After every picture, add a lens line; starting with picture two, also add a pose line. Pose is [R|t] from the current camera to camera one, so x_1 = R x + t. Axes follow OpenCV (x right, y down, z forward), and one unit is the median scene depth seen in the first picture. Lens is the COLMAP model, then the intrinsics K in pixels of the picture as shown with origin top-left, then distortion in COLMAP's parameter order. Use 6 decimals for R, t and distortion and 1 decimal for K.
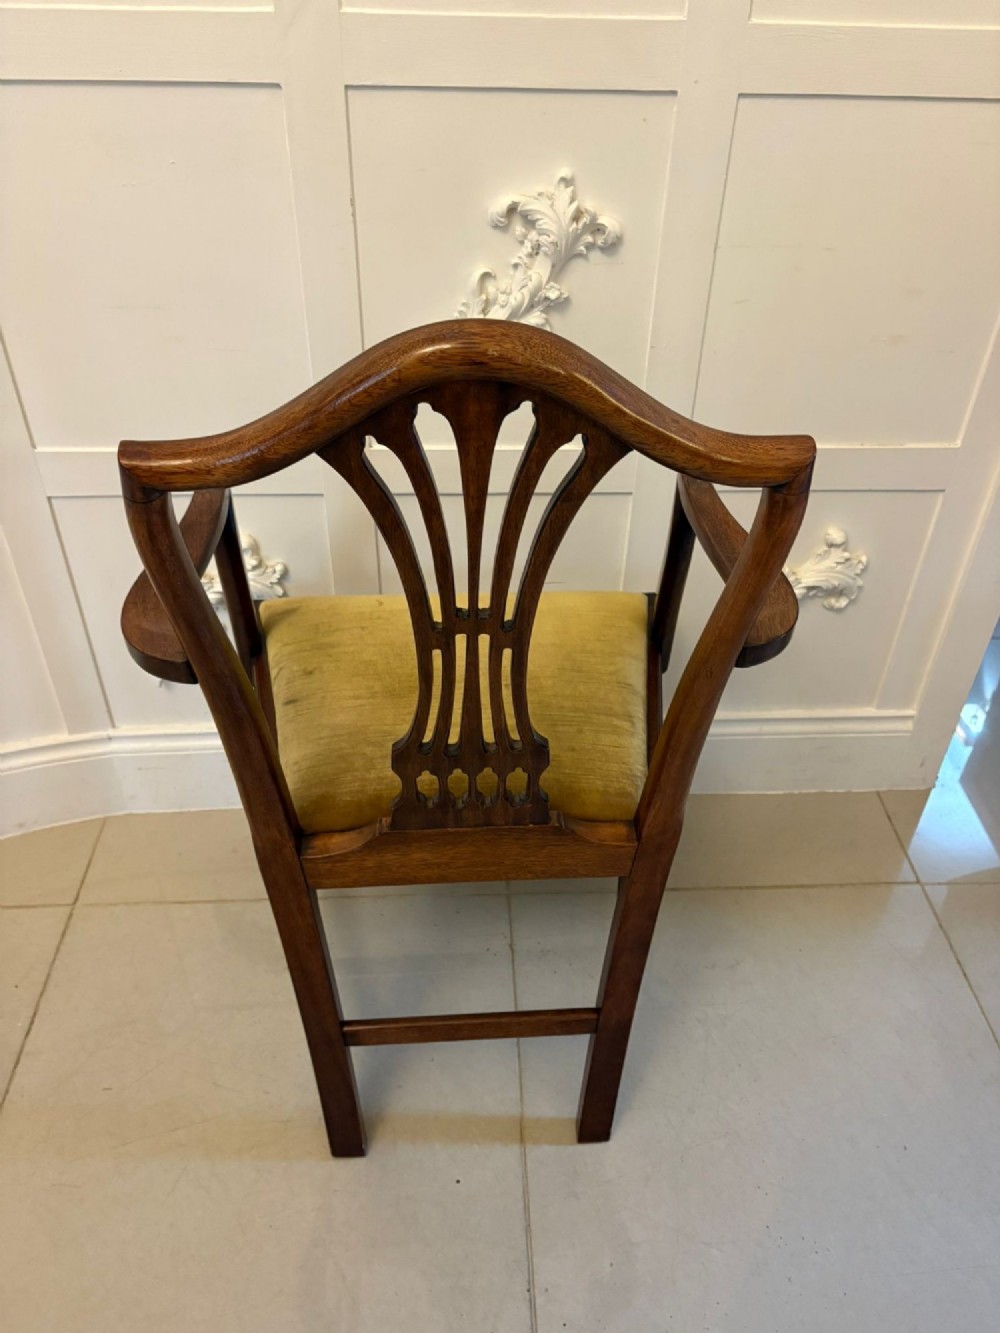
lens RADIAL K [[1010.6, 0, 501.1], [0, 1010.6, 653.7], [0, 0, 1]] dist [0.000480, 0.002571]
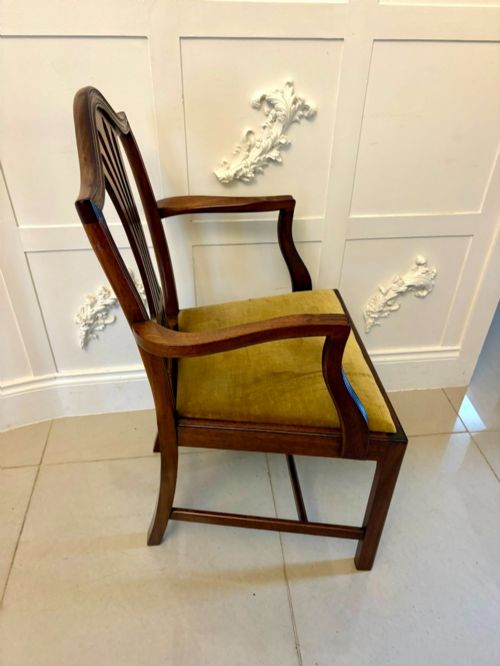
lens RADIAL K [[505.2, 0, 251.5], [0, 505.2, 322.8], [0, 0, 1]] dist [0.000006, 0.005356]
pose [[0.997928, -0.039430, 0.050849, -0.067252], [0.041070, 0.998656, -0.031629, 0.028949], [-0.049534, 0.033652, 0.998205, 0.014547]]
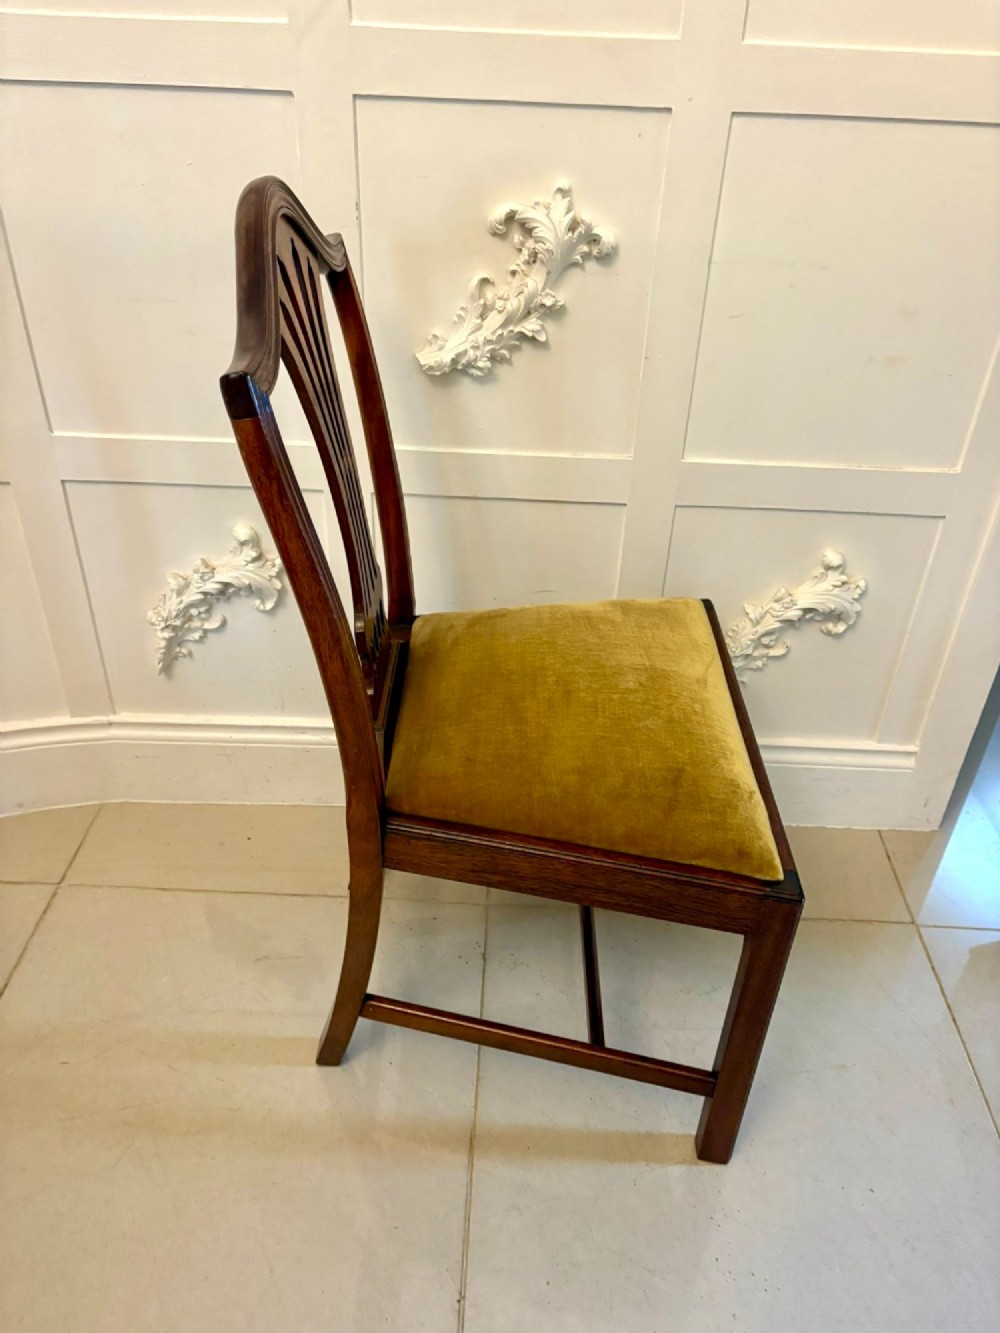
lens RADIAL K [[1007.1, 0, 496.3], [0, 1007.1, 638.9], [0, 0, 1]] dist [0.003589, -0.001887]
pose [[0.996693, 0.054466, -0.060304, 0.069350], [-0.058485, 0.996036, -0.067020, 0.051081], [0.056415, 0.070325, 0.995928, 0.000698]]
